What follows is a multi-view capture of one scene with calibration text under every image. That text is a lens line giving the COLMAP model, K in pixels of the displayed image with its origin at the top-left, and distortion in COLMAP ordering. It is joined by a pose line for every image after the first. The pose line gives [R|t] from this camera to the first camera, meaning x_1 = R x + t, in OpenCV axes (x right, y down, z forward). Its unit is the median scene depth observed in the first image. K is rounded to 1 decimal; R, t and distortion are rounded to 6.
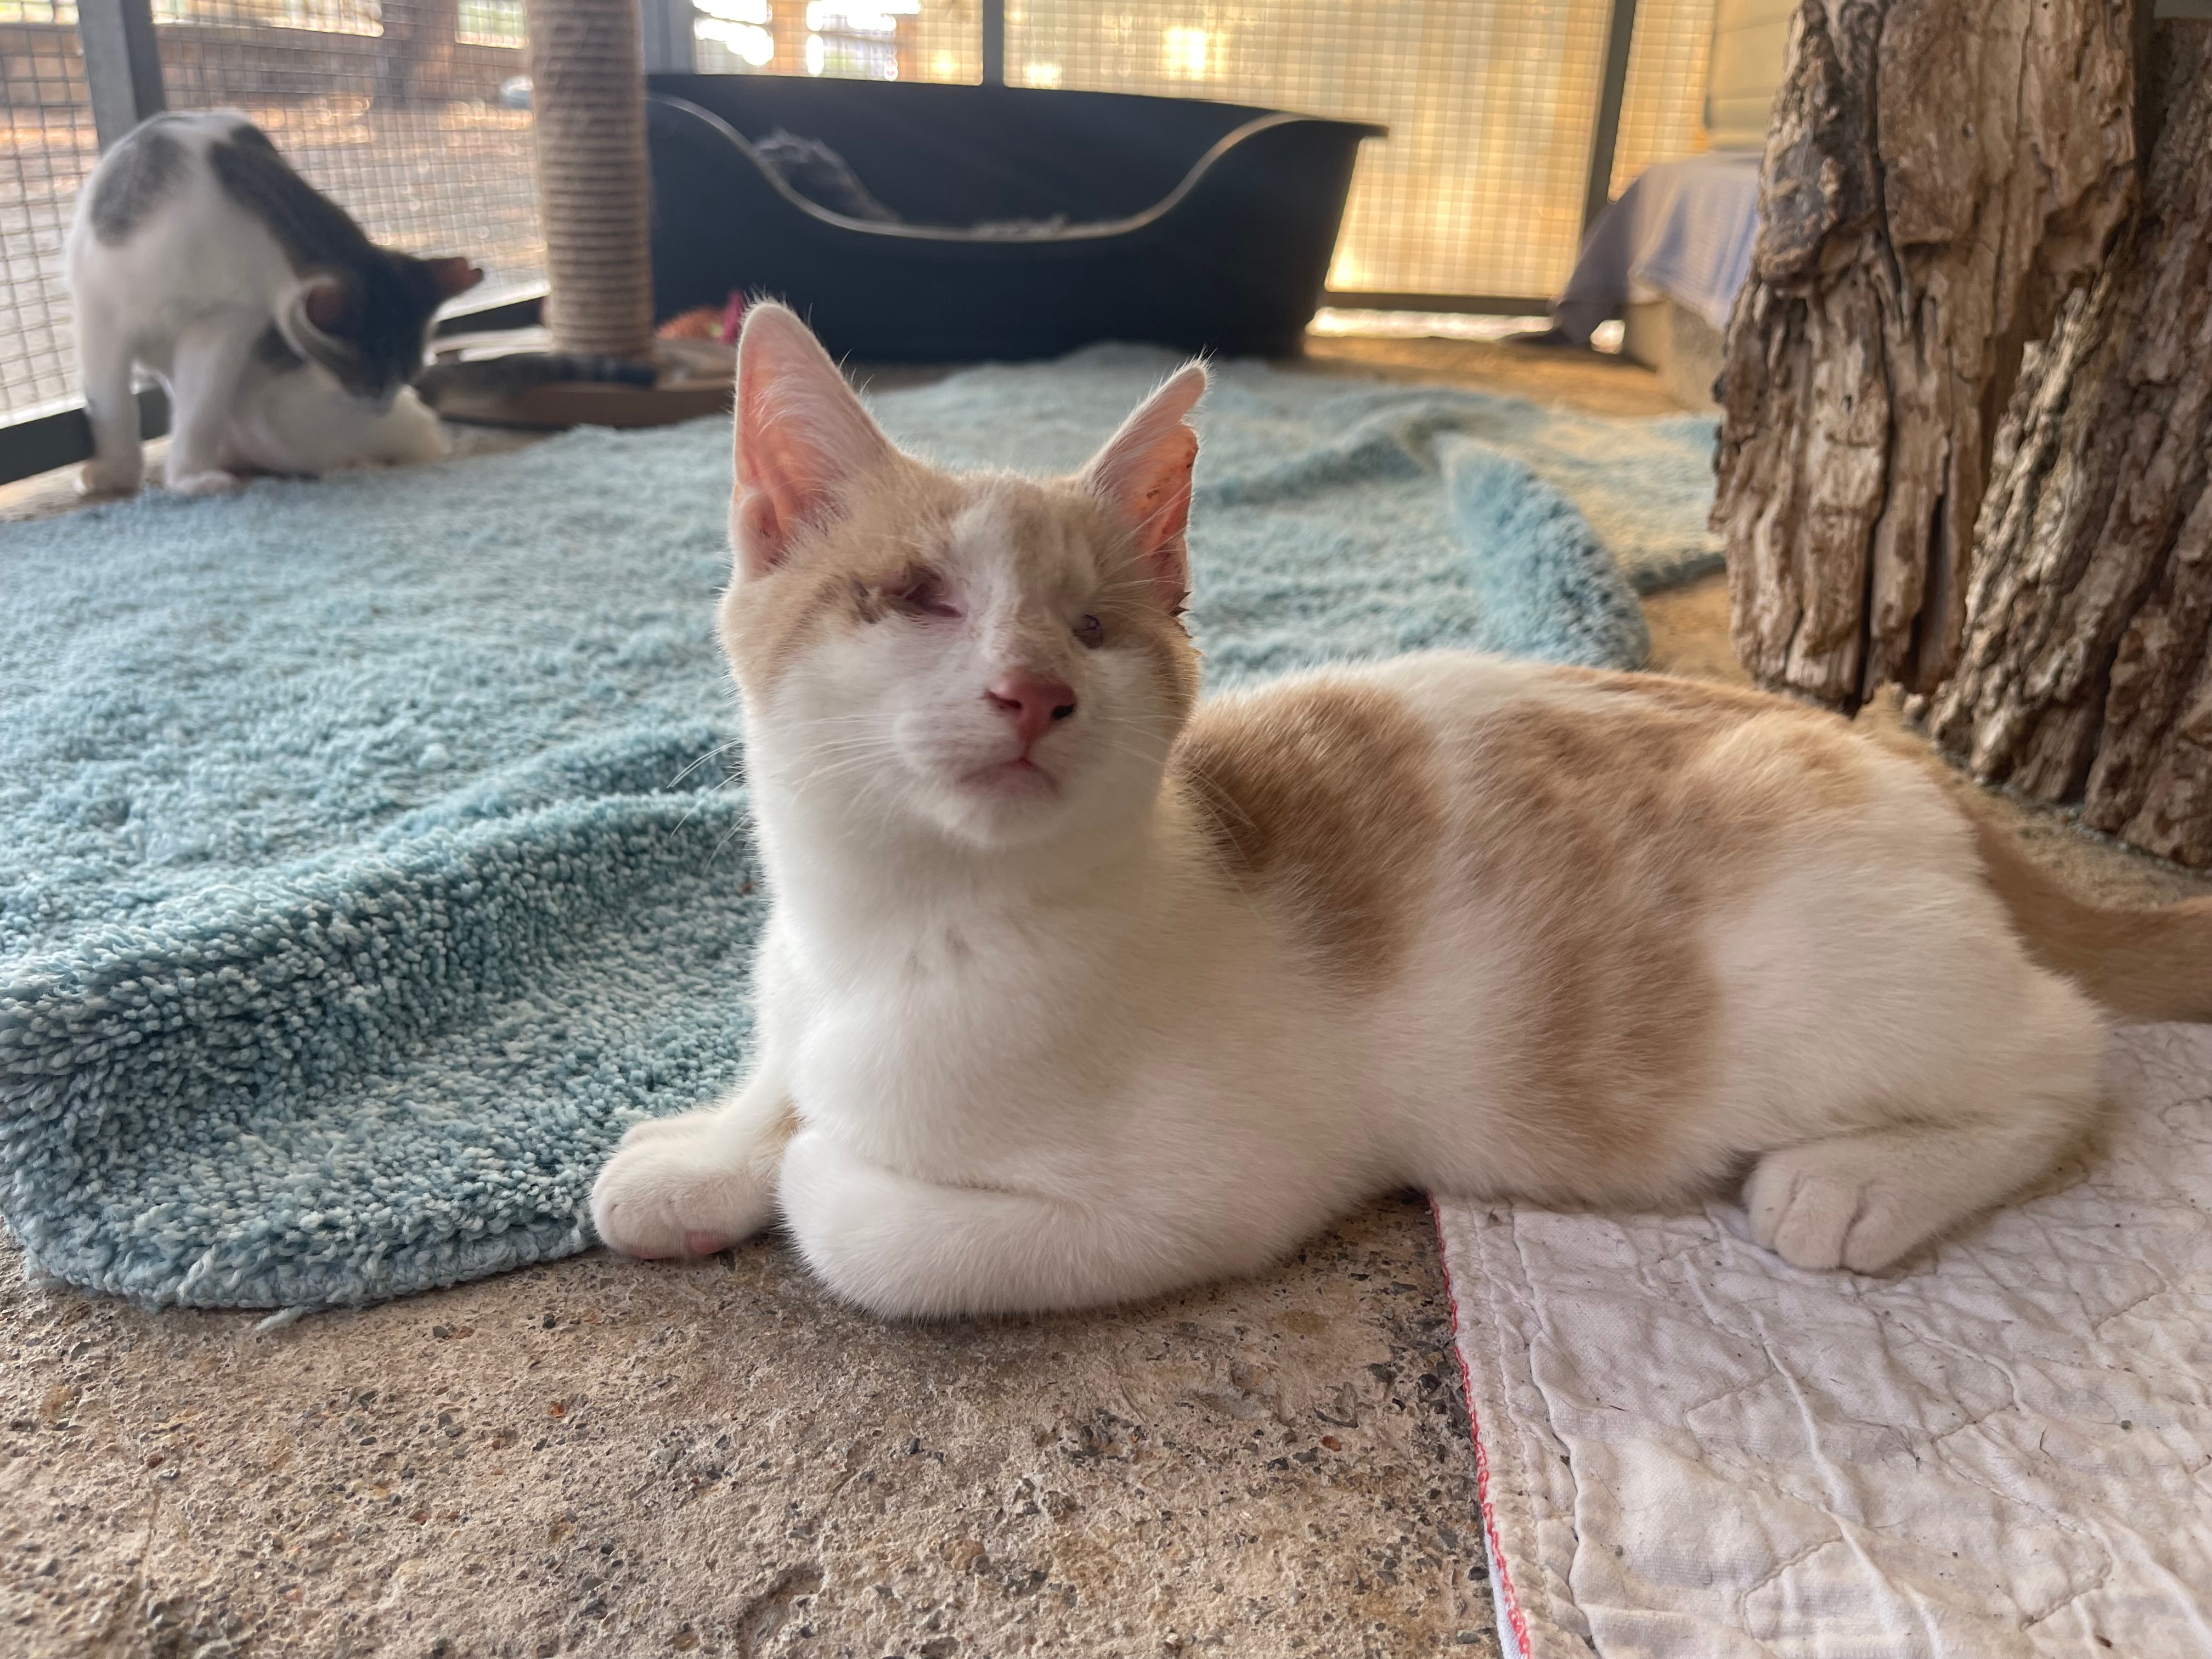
lens RADIAL K [[1612.4, 0, 1065.9], [0, 1612.4, 885.4], [0, 0, 1]] dist [0.045127, -0.064066]
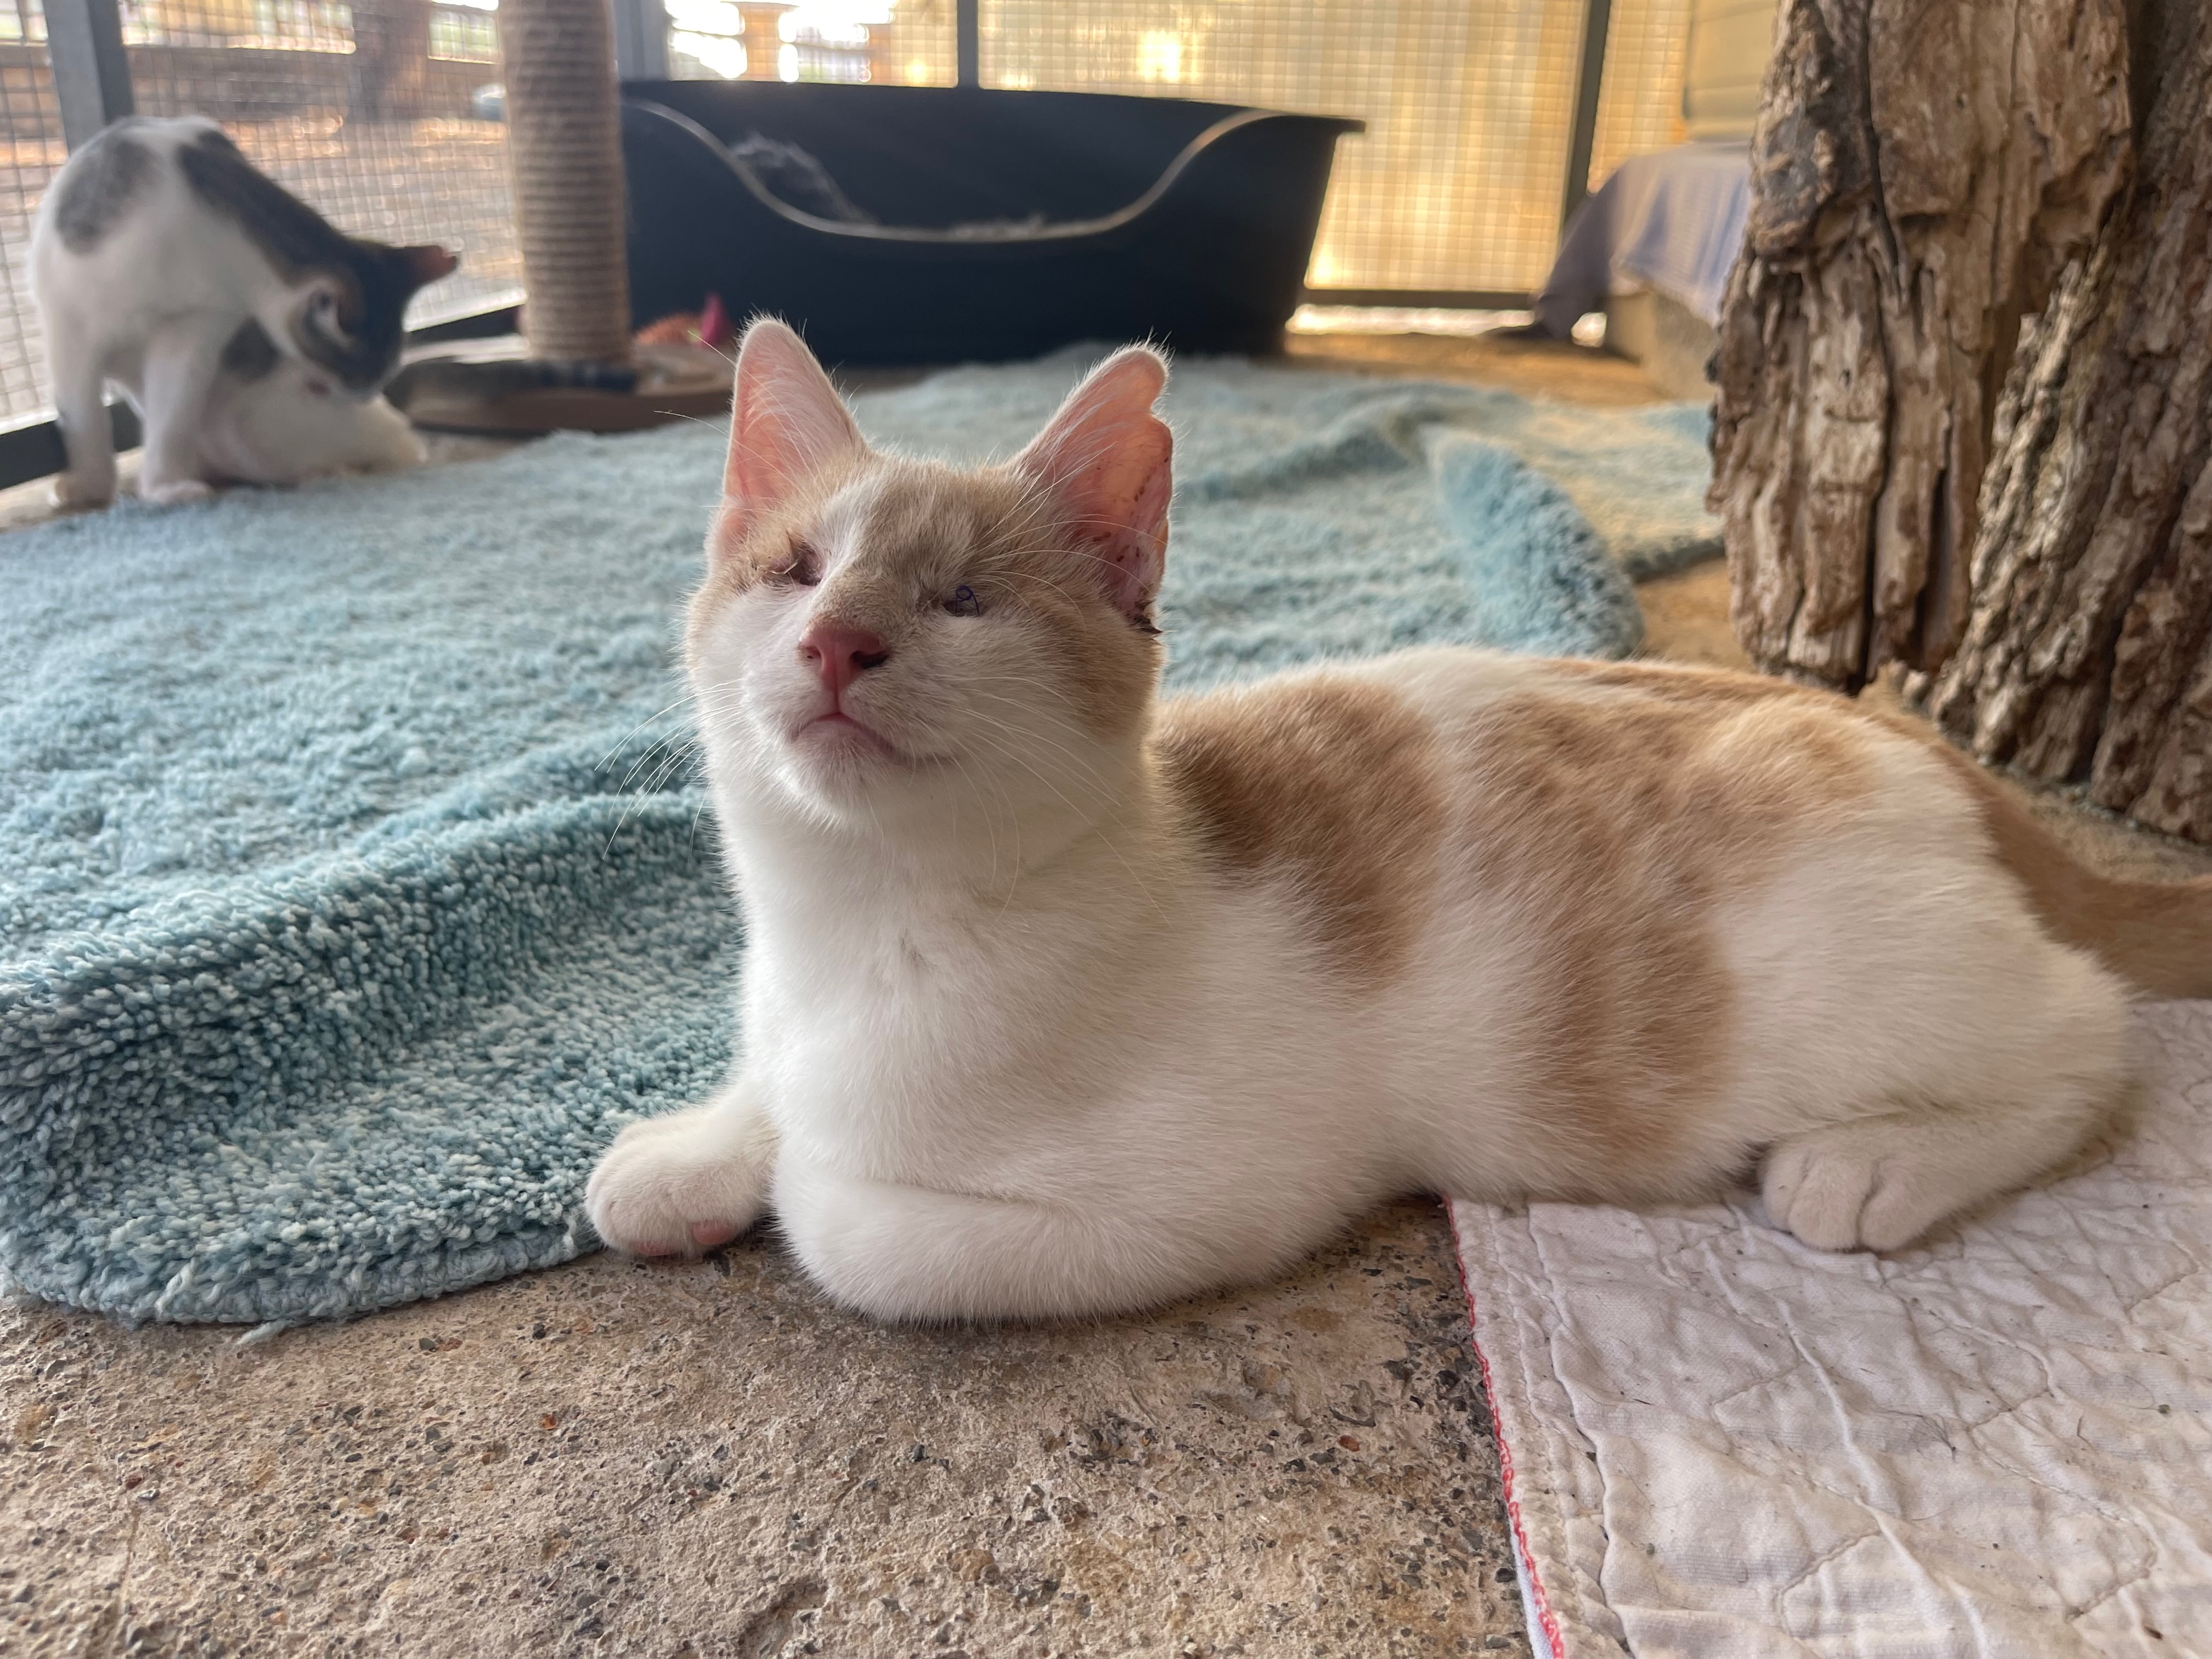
lens RADIAL K [[1618.4, 0, 1056.8], [0, 1618.4, 885.5], [0, 0, 1]] dist [0.050395, -0.074378]
pose [[0.999865, -0.016313, 0.001833, -0.005899], [0.016318, 0.999863, -0.002764, 0.008975], [-0.001788, 0.002794, 0.999994, 0.021952]]
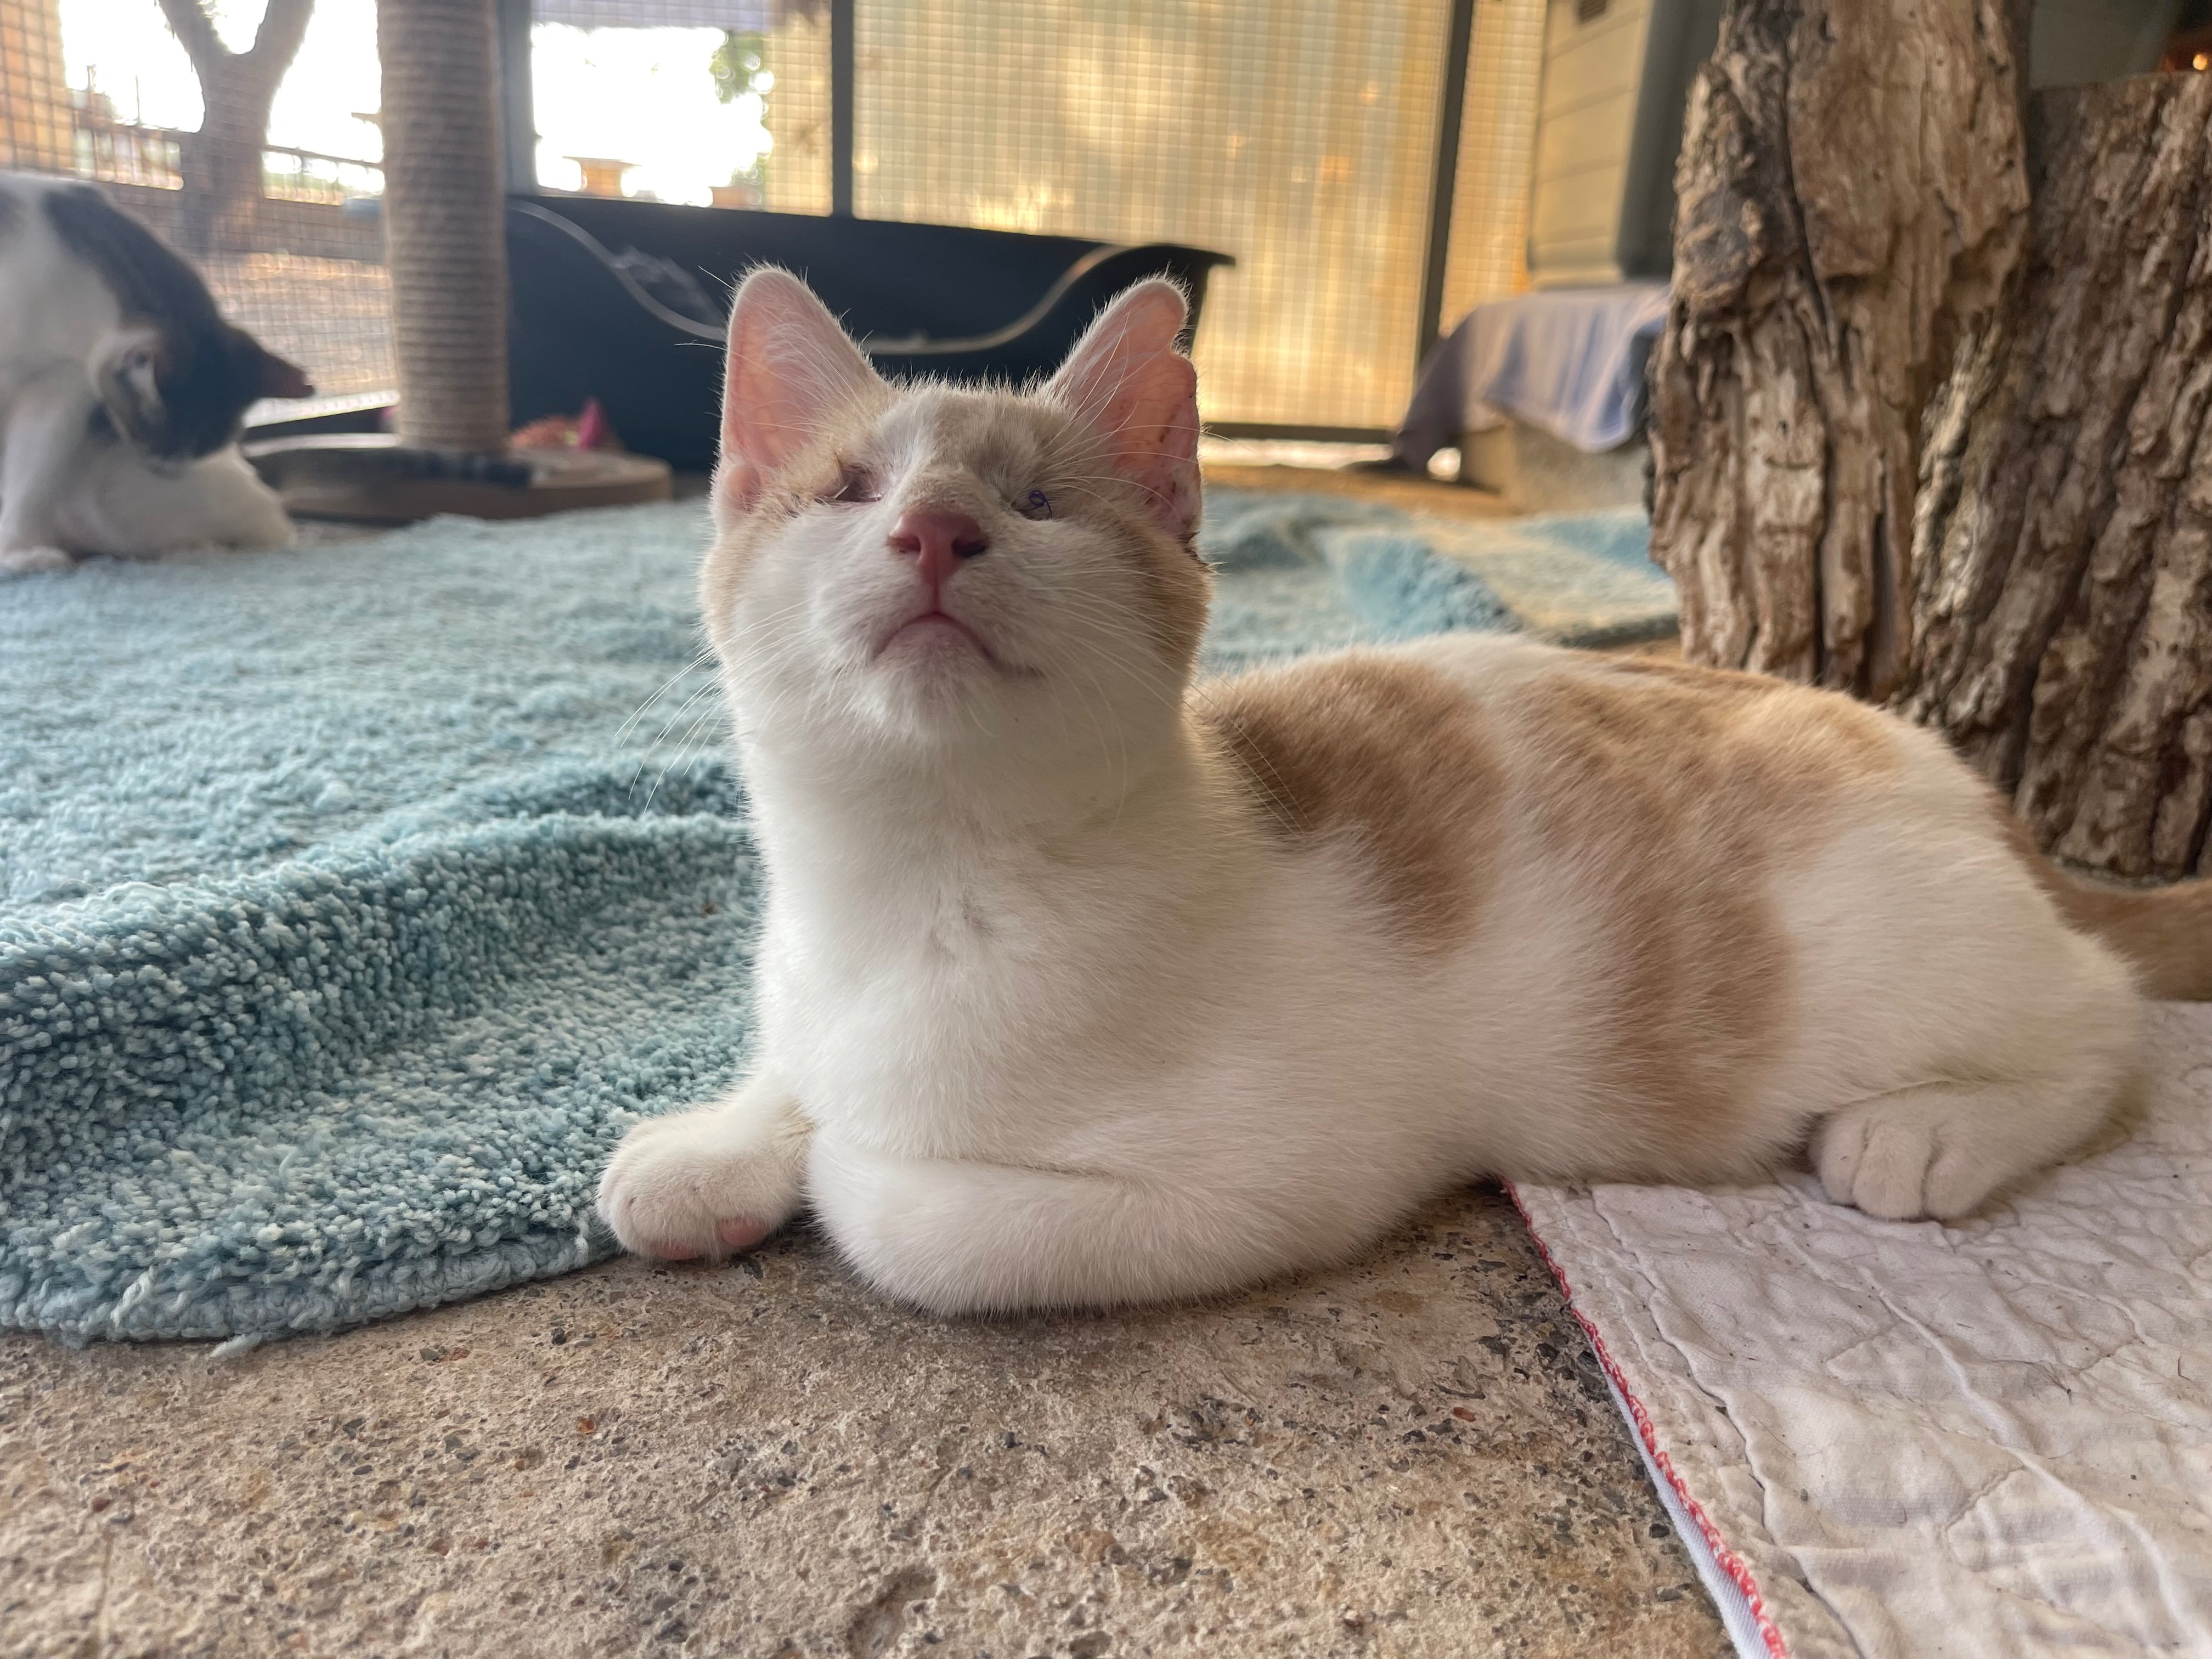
lens RADIAL K [[1634.3, 0, 1103.4], [0, 1634.3, 872.9], [0, 0, 1]] dist [0.052529, -0.081961]
pose [[0.993491, -0.019886, 0.112165, -0.111831], [0.029481, 0.995984, -0.084537, 0.095179], [-0.110033, 0.087293, 0.990087, 0.069403]]
